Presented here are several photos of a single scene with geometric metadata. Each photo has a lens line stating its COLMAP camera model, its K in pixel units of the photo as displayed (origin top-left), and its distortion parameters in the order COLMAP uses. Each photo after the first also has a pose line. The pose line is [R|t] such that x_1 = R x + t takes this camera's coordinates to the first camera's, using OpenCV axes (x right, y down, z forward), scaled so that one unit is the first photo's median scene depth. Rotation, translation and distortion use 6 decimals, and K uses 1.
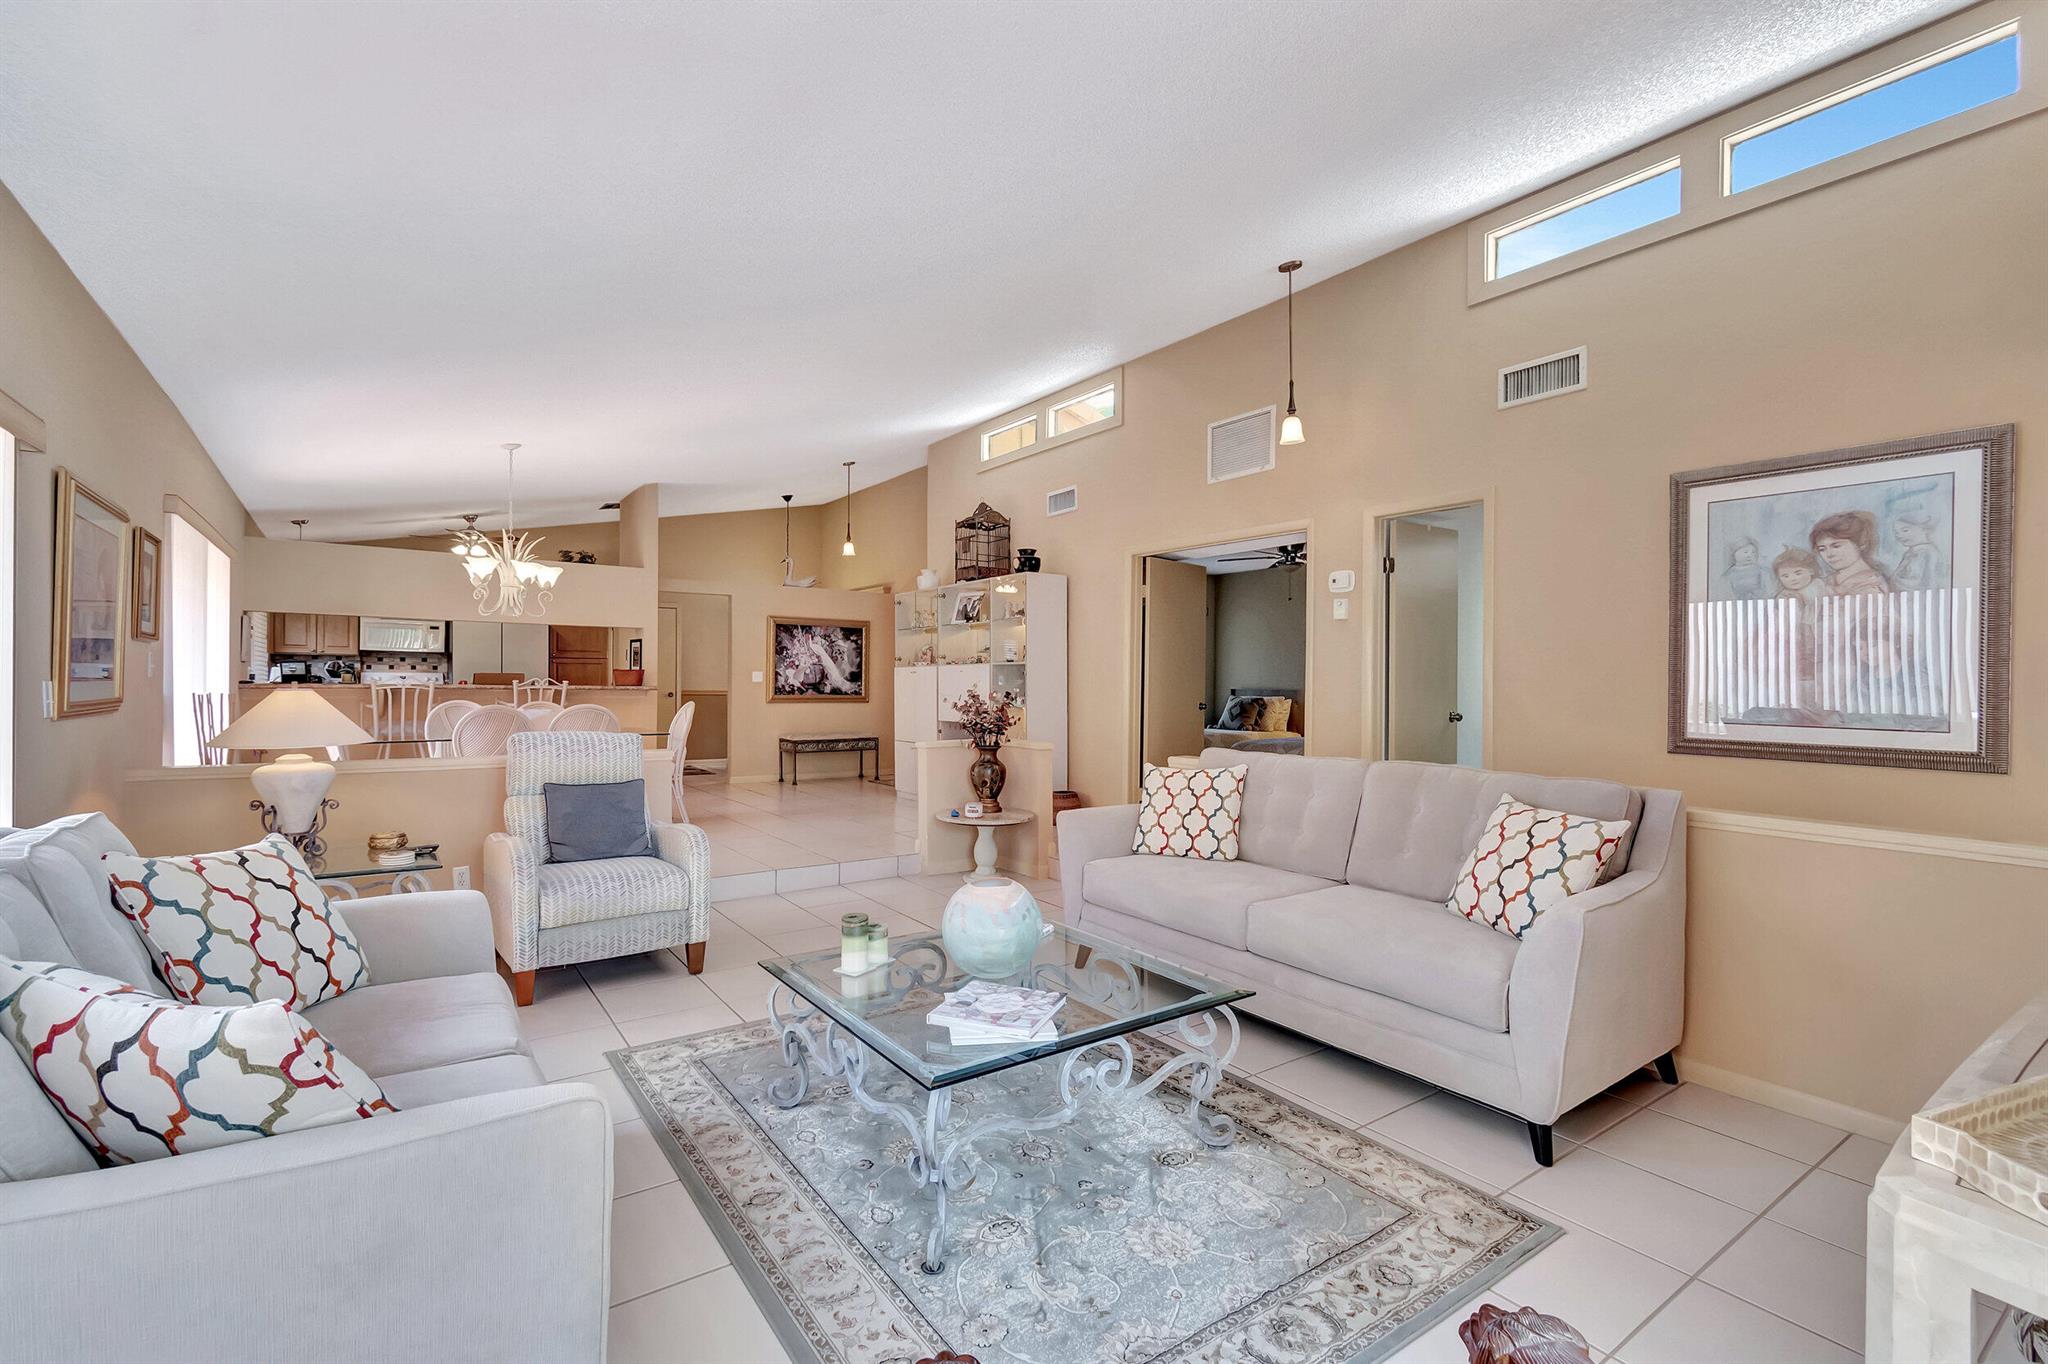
lens RADIAL K [[914.9, 0, 1018.6], [0, 914.9, 675.2], [0, 0, 1]] dist [0.003437, -0.001959]
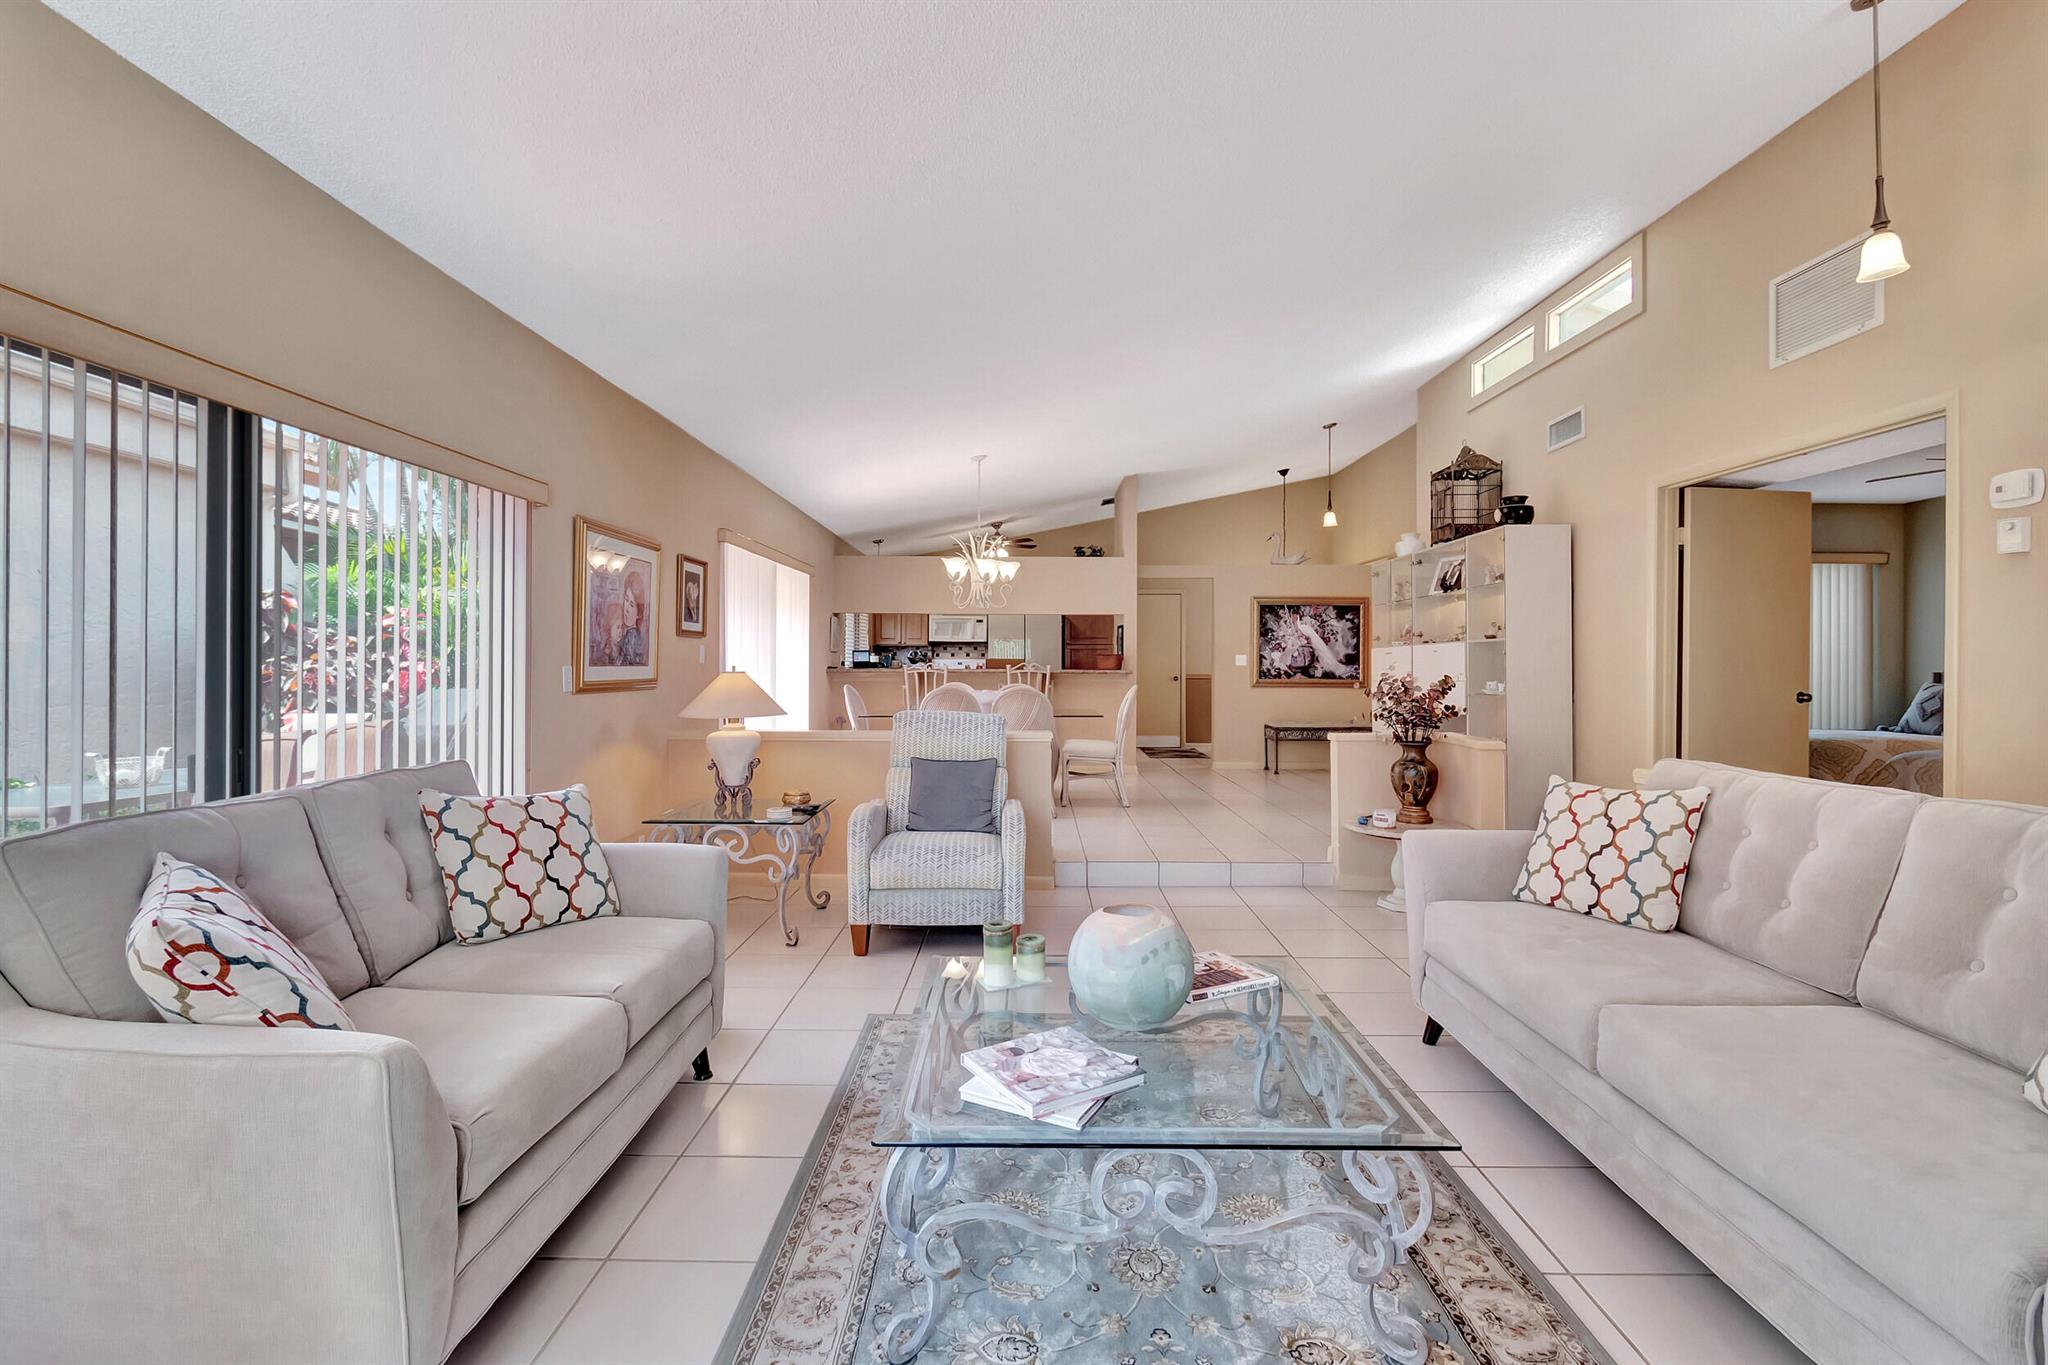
lens RADIAL K [[914.9, 0, 1009.8], [0, 914.9, 656.8], [0, 0, 1]] dist [0.003437, -0.001959]
pose [[0.804453, -0.010930, -0.593915, 0.162186], [0.008906, 0.999940, -0.006339, 0.003523], [0.593949, -0.000190, 0.804503, 0.126854]]
